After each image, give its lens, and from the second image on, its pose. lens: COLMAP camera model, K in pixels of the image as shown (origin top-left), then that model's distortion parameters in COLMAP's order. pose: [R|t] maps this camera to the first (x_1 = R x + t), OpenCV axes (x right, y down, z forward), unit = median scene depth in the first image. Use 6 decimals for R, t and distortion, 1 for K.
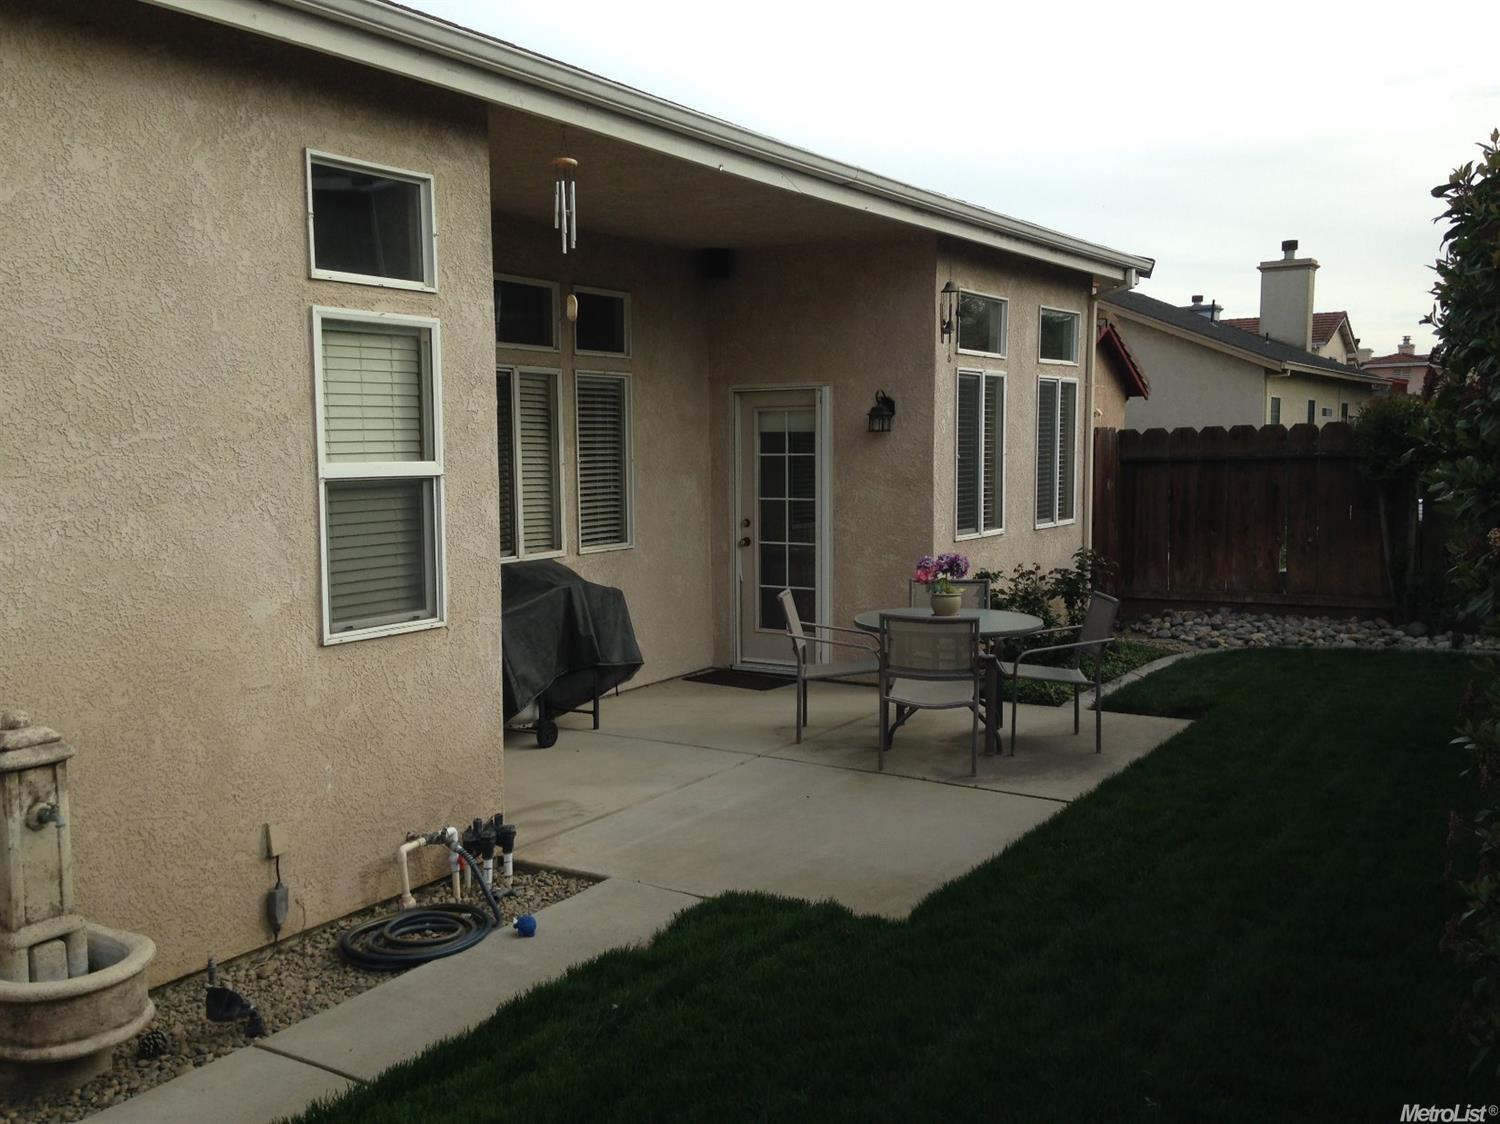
lens RADIAL K [[1363.5, 0, 758.4], [0, 1363.5, 568.0], [0, 0, 1]] dist [0.206141, -0.290479]
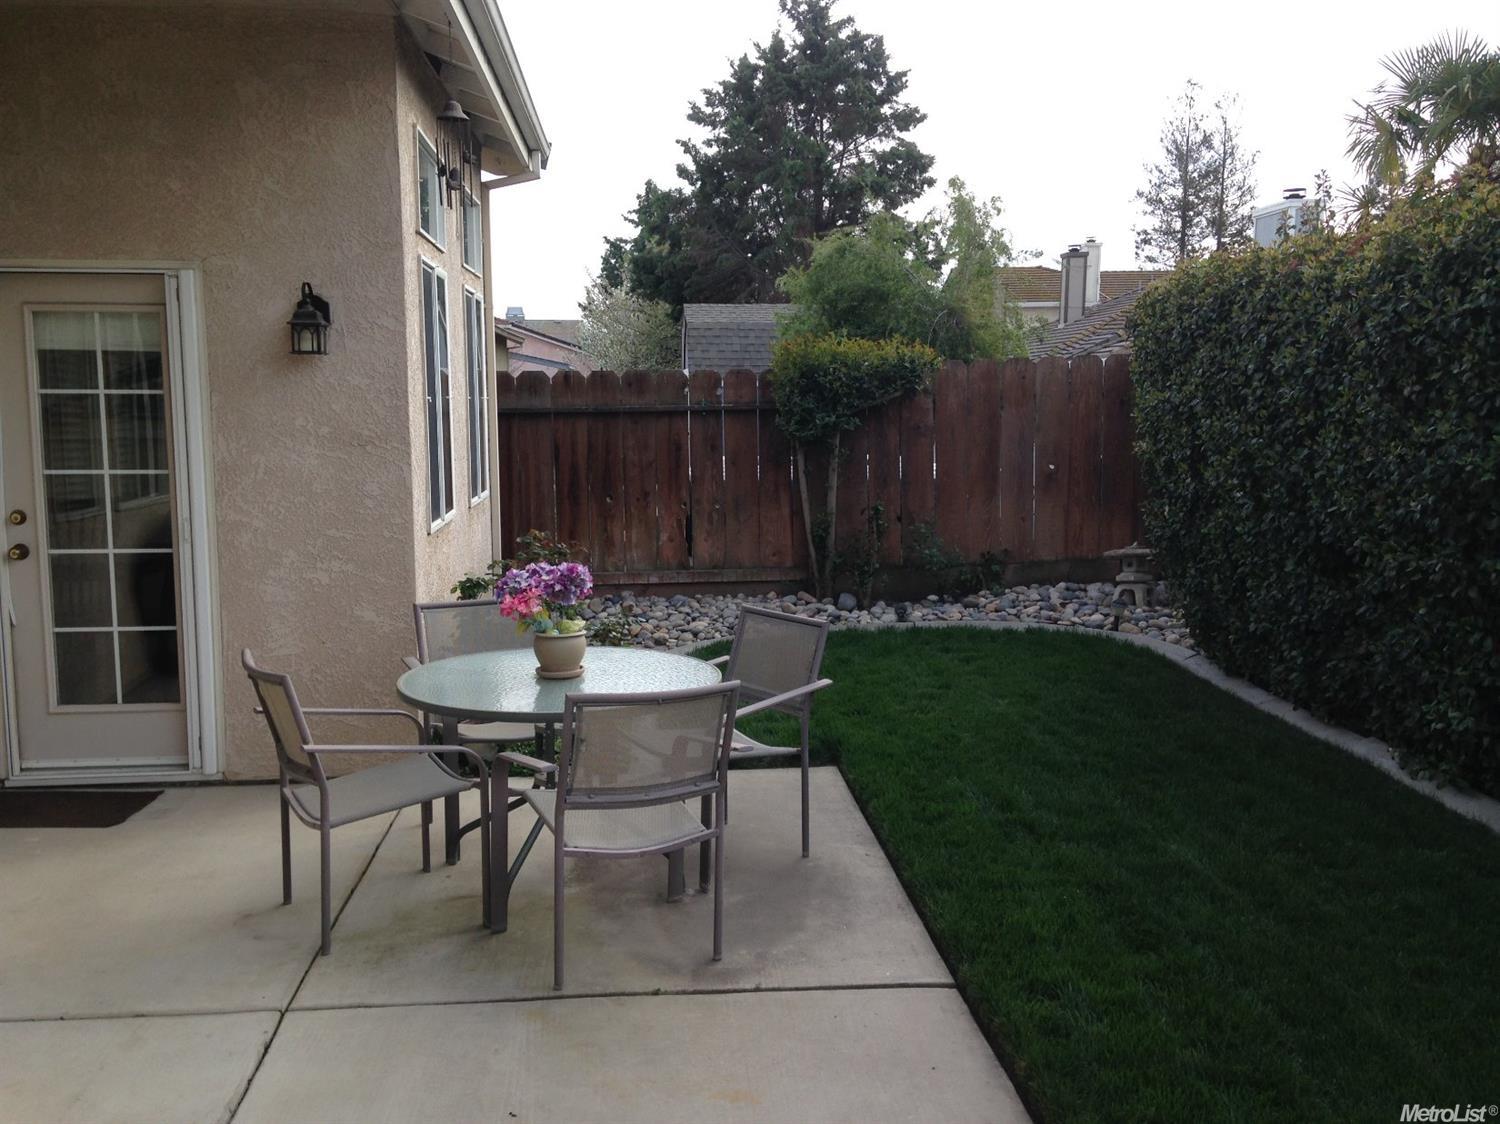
lens RADIAL K [[1363.5, 0, 758.4], [0, 1363.5, 568.0], [0, 0, 1]] dist [0.206141, -0.290479]
pose [[0.797318, -0.068297, 0.599682, -0.114195], [0.050278, 0.997639, 0.046772, -0.024898], [-0.601461, -0.007141, 0.798870, 0.383186]]
